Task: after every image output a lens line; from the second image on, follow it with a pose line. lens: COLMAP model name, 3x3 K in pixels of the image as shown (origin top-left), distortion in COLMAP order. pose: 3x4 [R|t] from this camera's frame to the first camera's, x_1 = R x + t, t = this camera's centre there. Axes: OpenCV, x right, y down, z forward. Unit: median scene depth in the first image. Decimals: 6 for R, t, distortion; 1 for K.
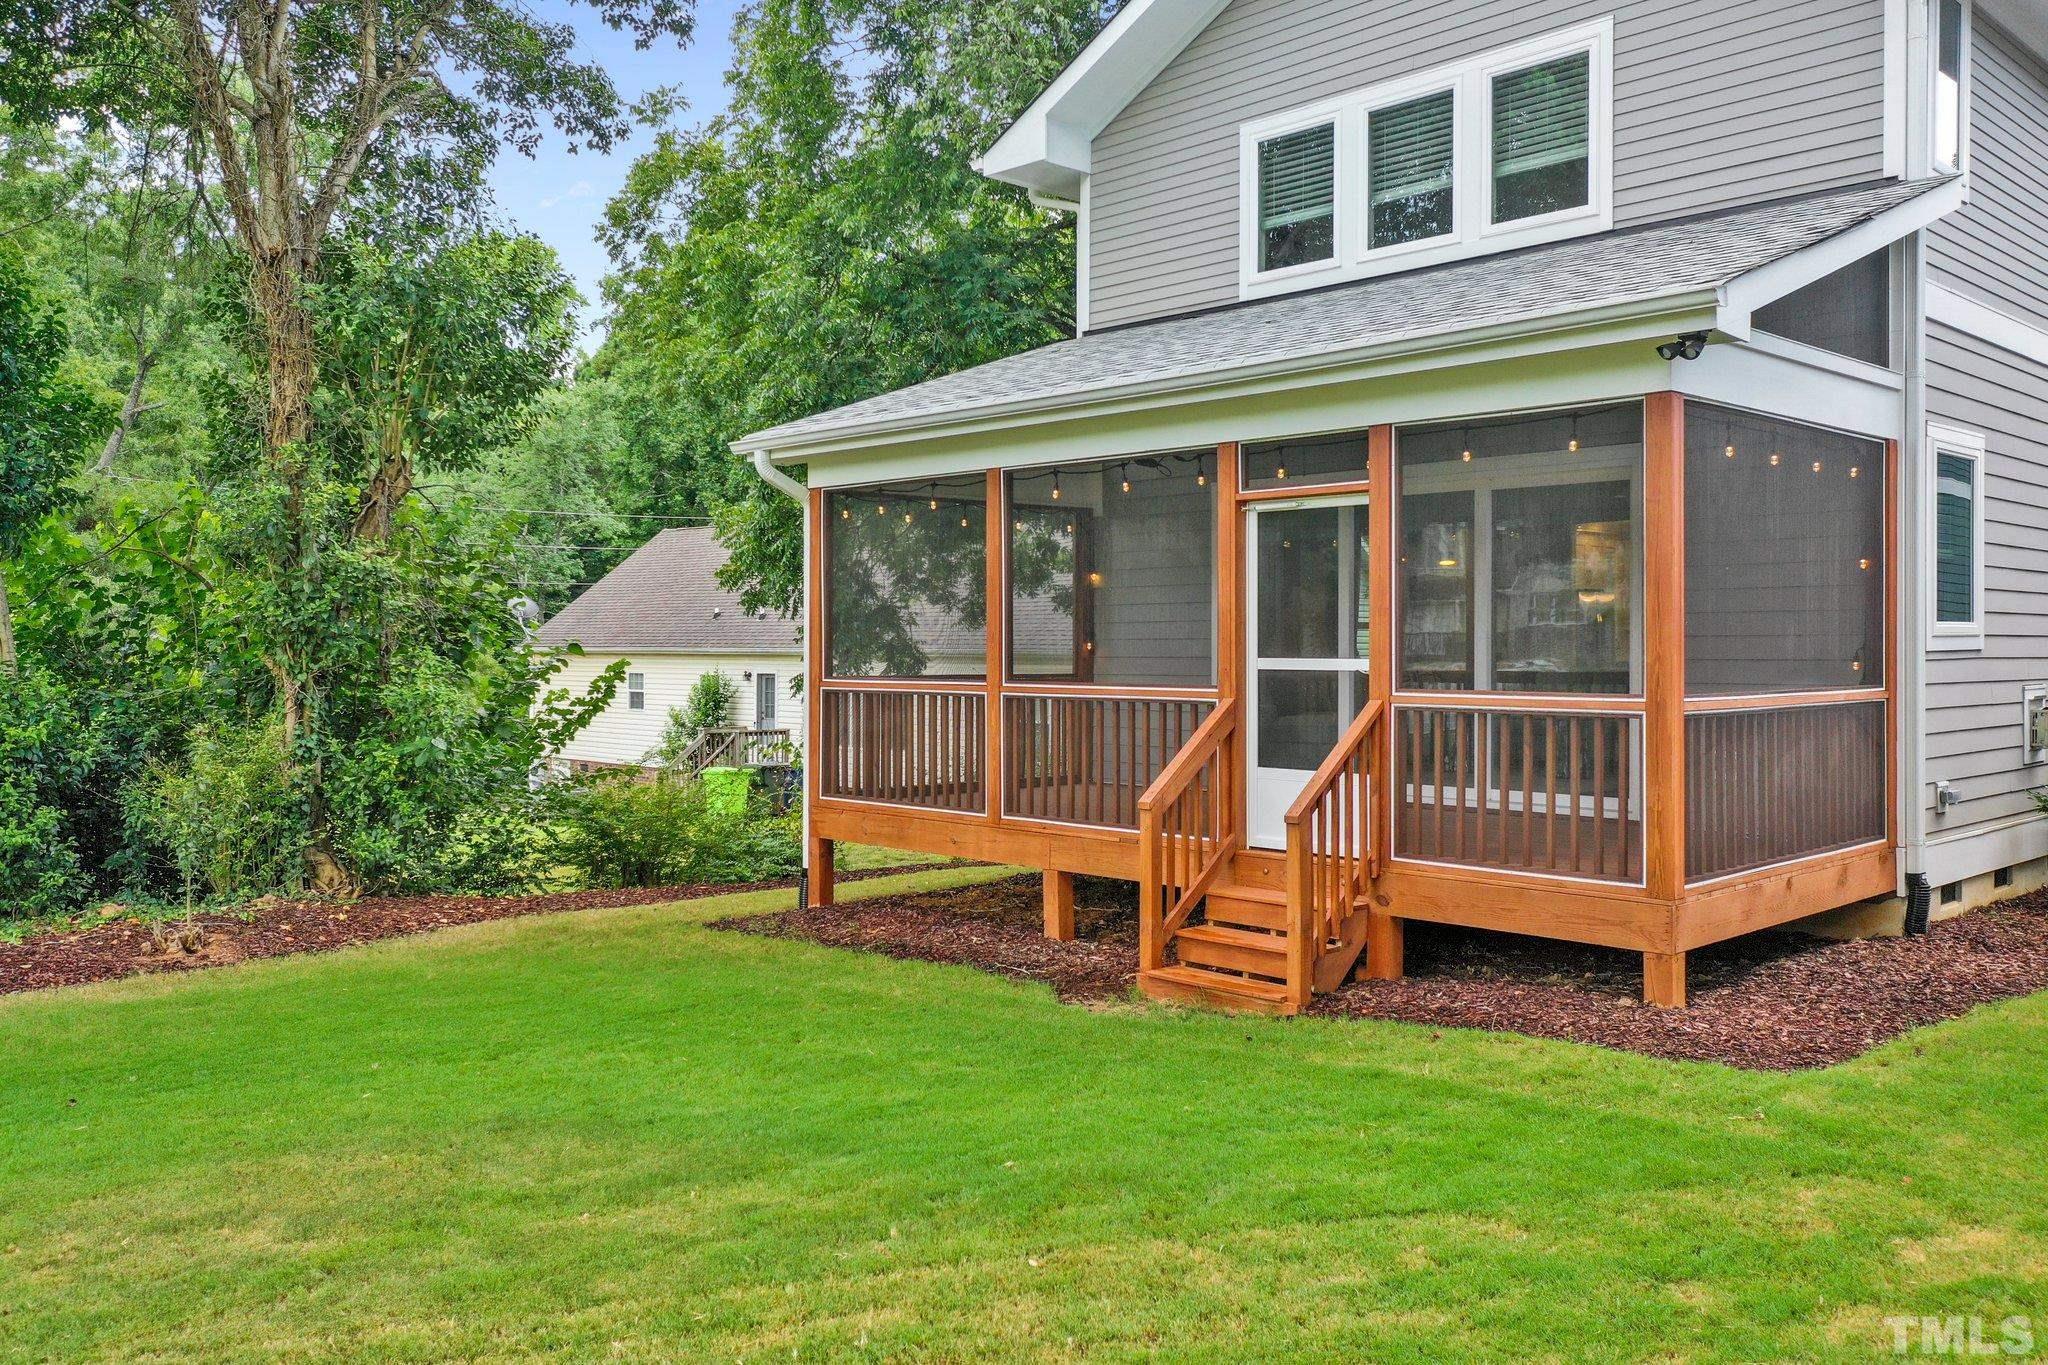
lens RADIAL K [[1650.1, 0, 1027.2], [0, 1650.1, 652.5], [0, 0, 1]] dist [0.010346, 0.001551]
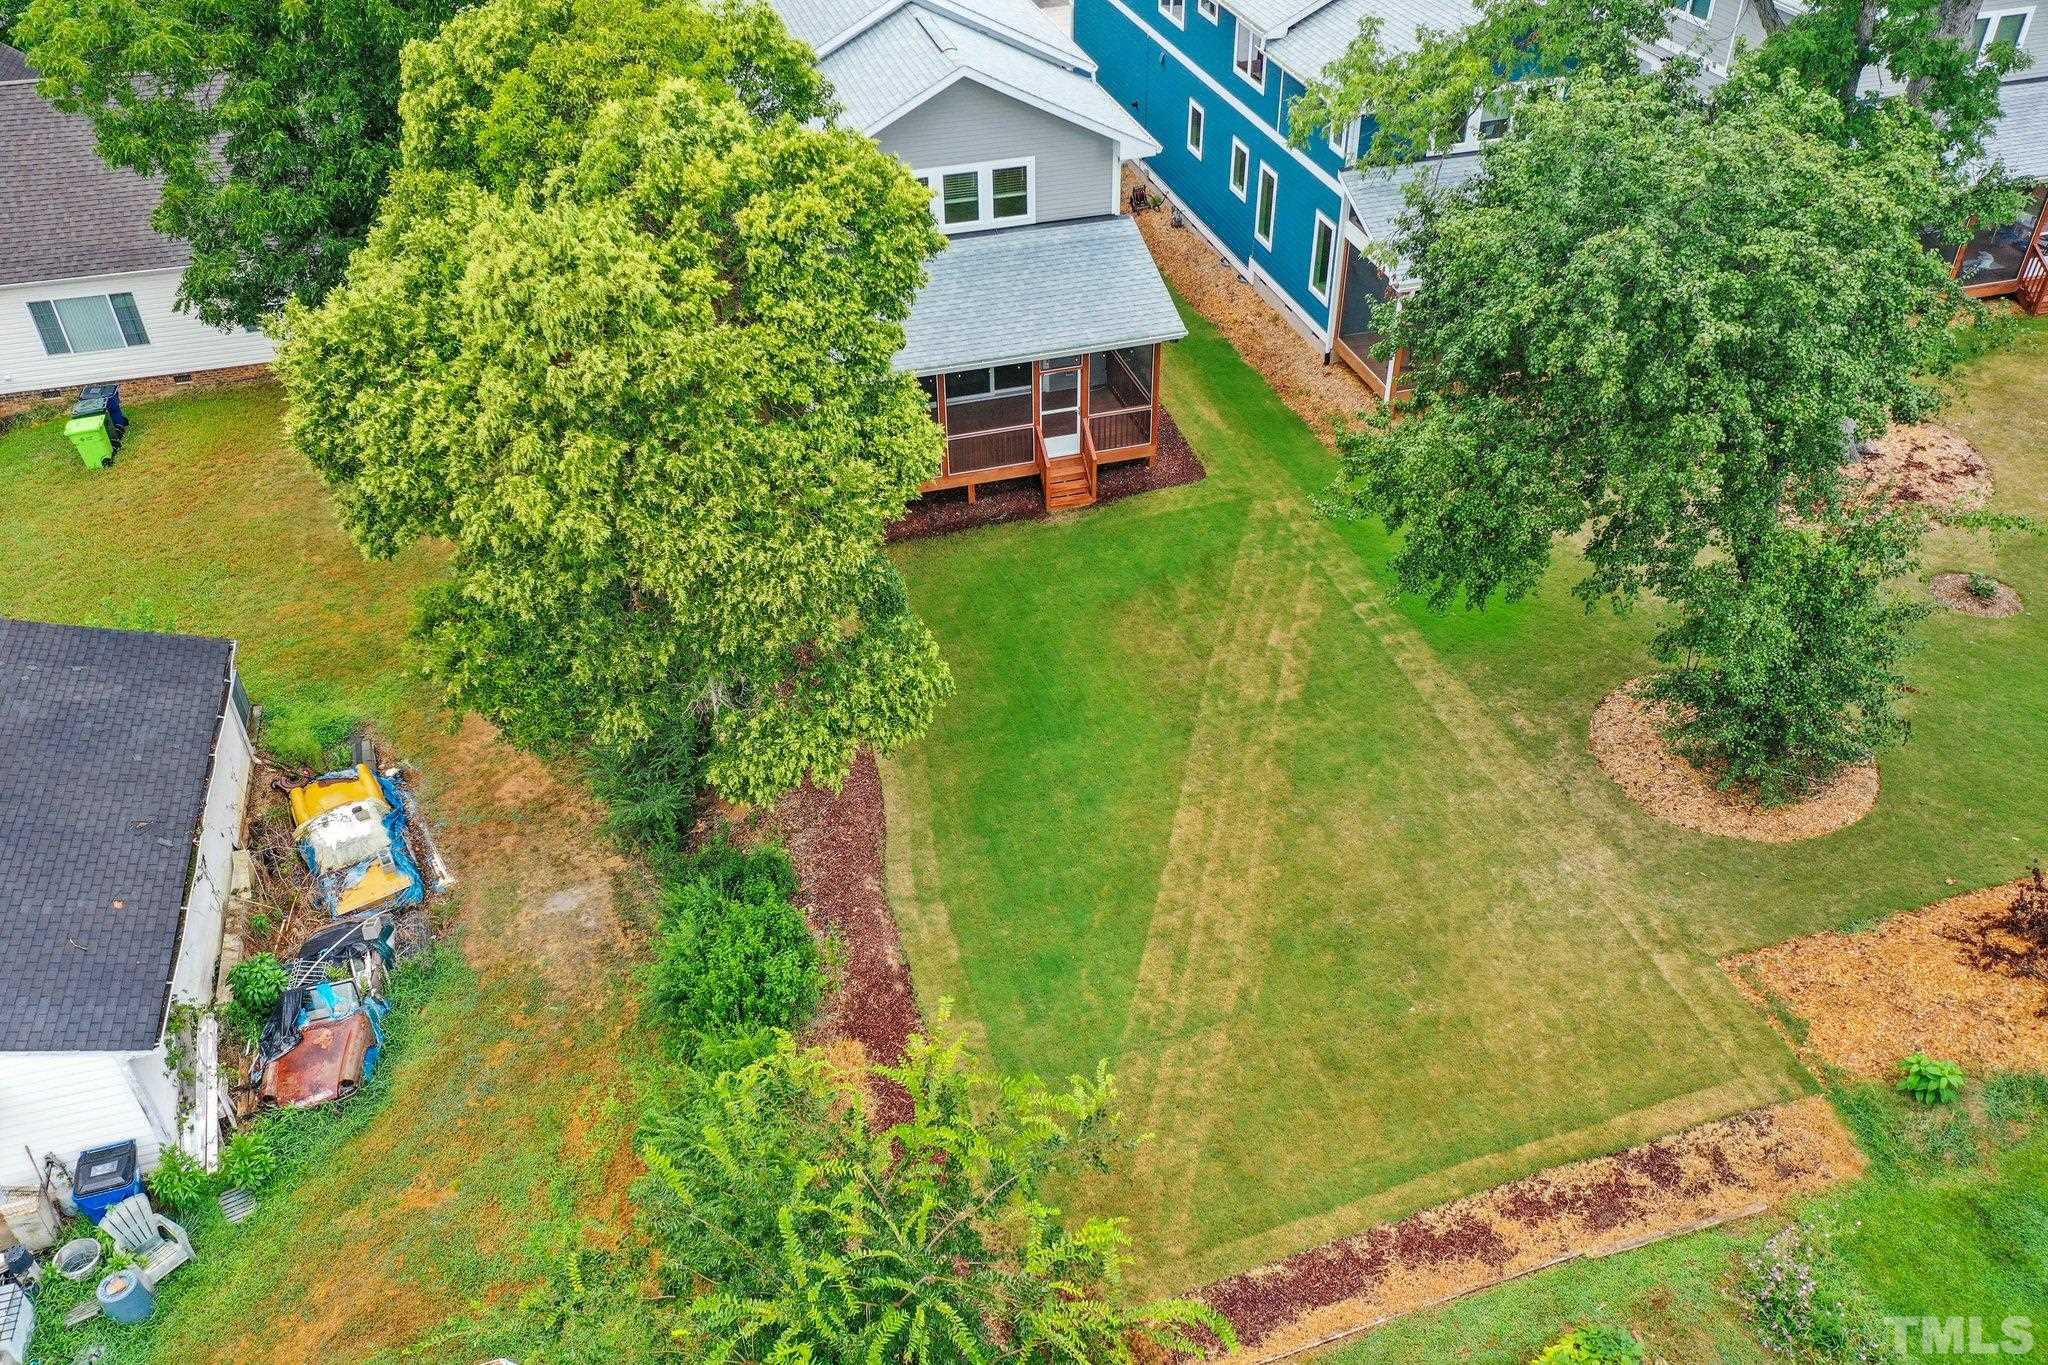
lens RADIAL K [[1630.0, 0, 1024.0], [0, 1630.0, 682.5], [0, 0, 1]] dist [0.008670, 0.011356]
pose [[0.465309, -0.541636, 0.700084, -2.337004], [0.010138, 0.794132, 0.607661, -1.471066], [-0.885090, -0.275653, 0.375008, -0.386546]]
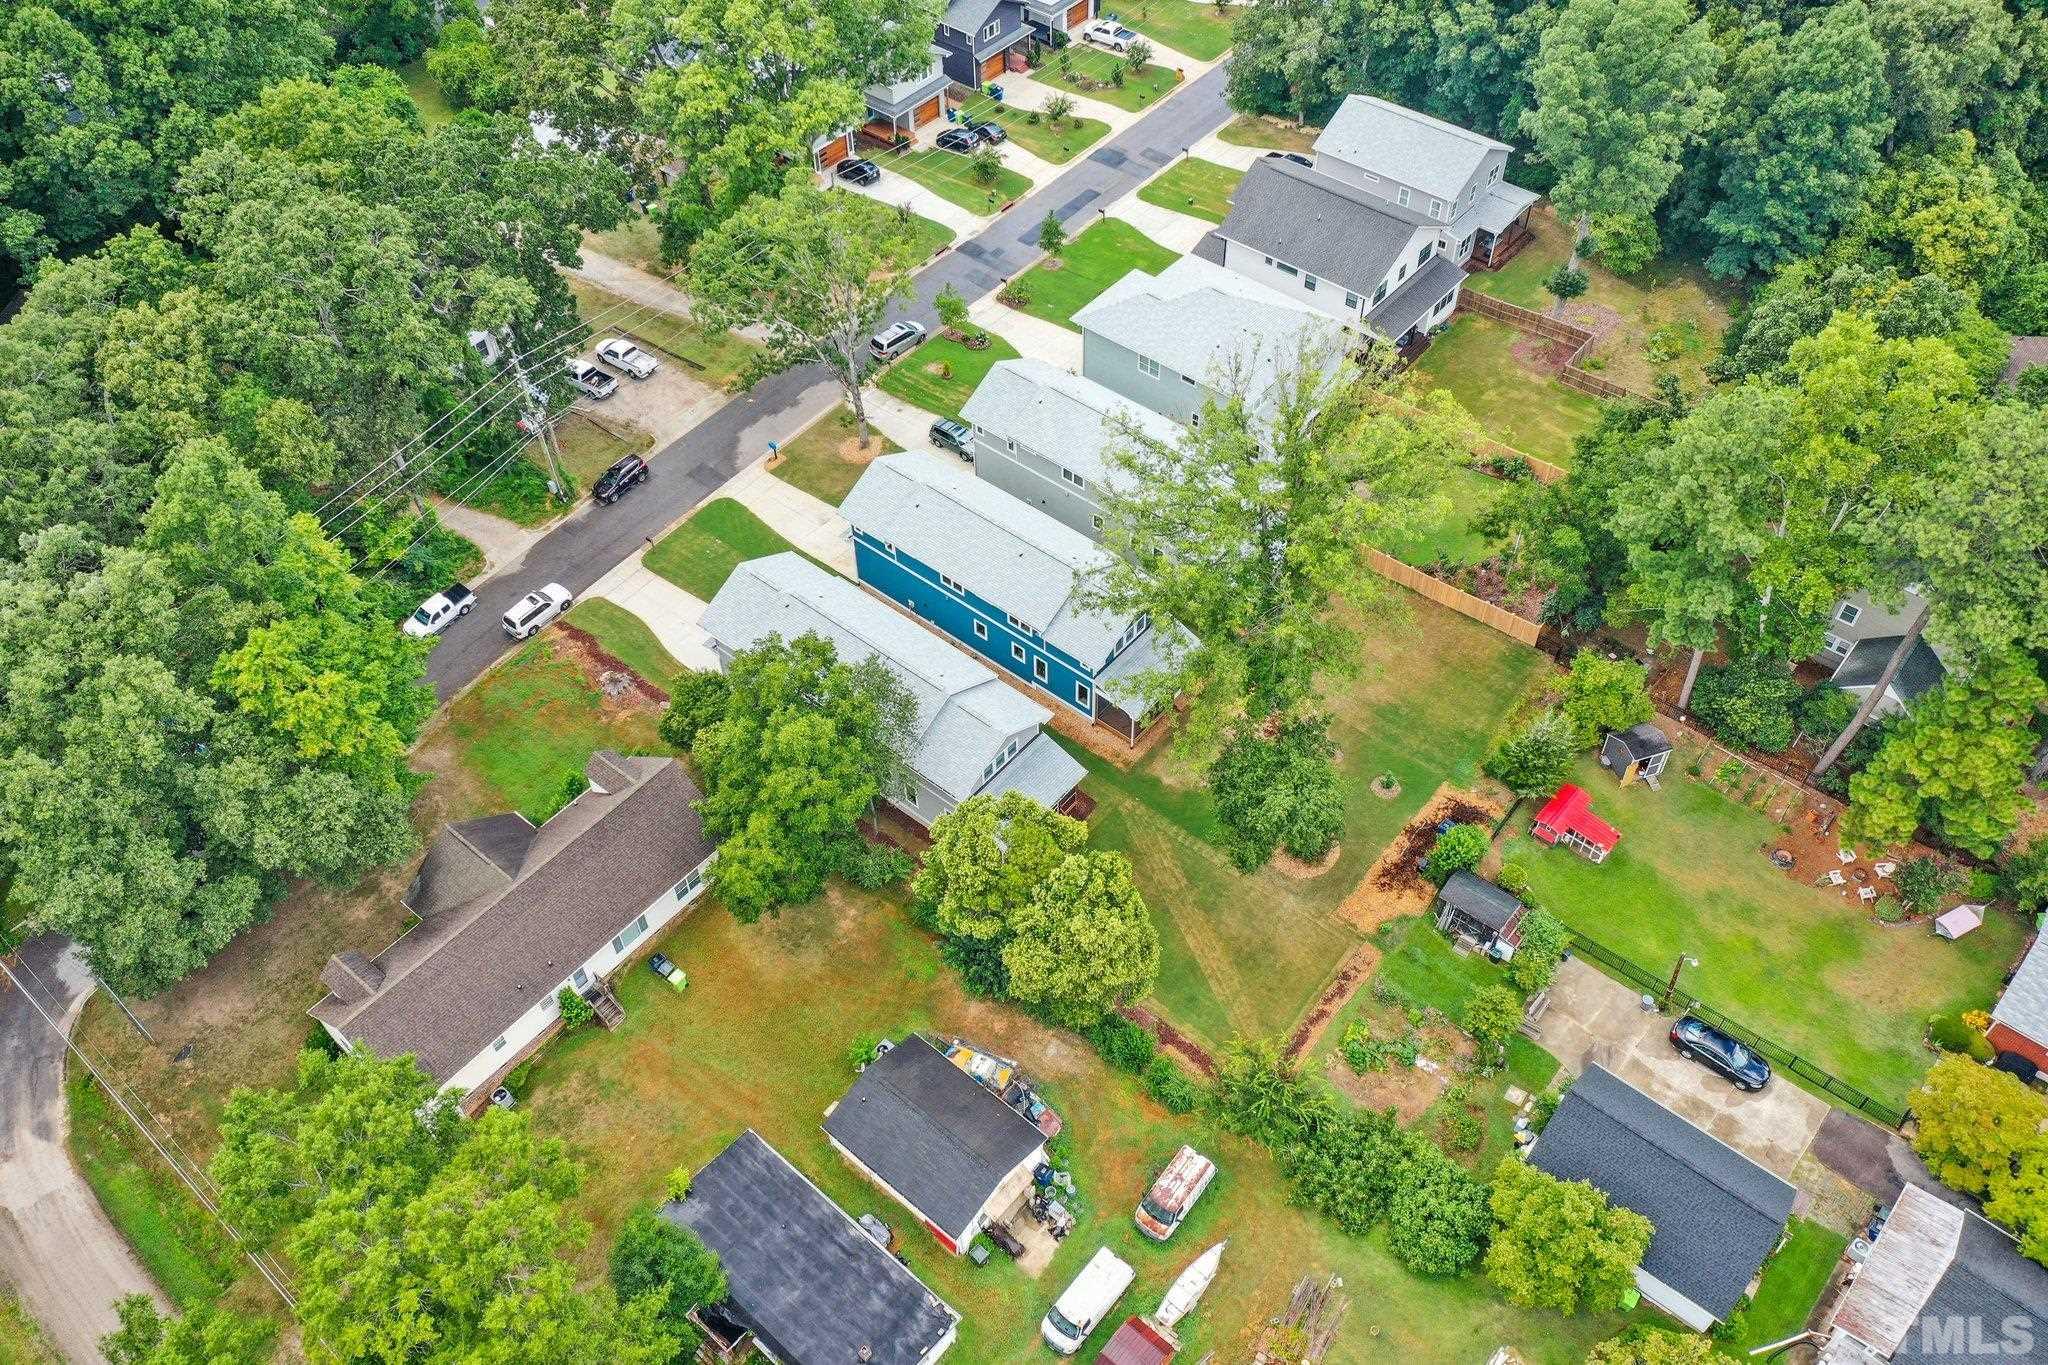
lens RADIAL K [[1646.7, 0, 1024.0], [0, 1646.7, 682.5], [0, 0, 1]] dist [0.014890, 0.000586]
pose [[-0.110955, -0.739209, 0.664273, -5.224775], [0.015135, 0.667065, 0.744845, -7.098809], [-0.993710, 0.092699, -0.062826, 1.528714]]
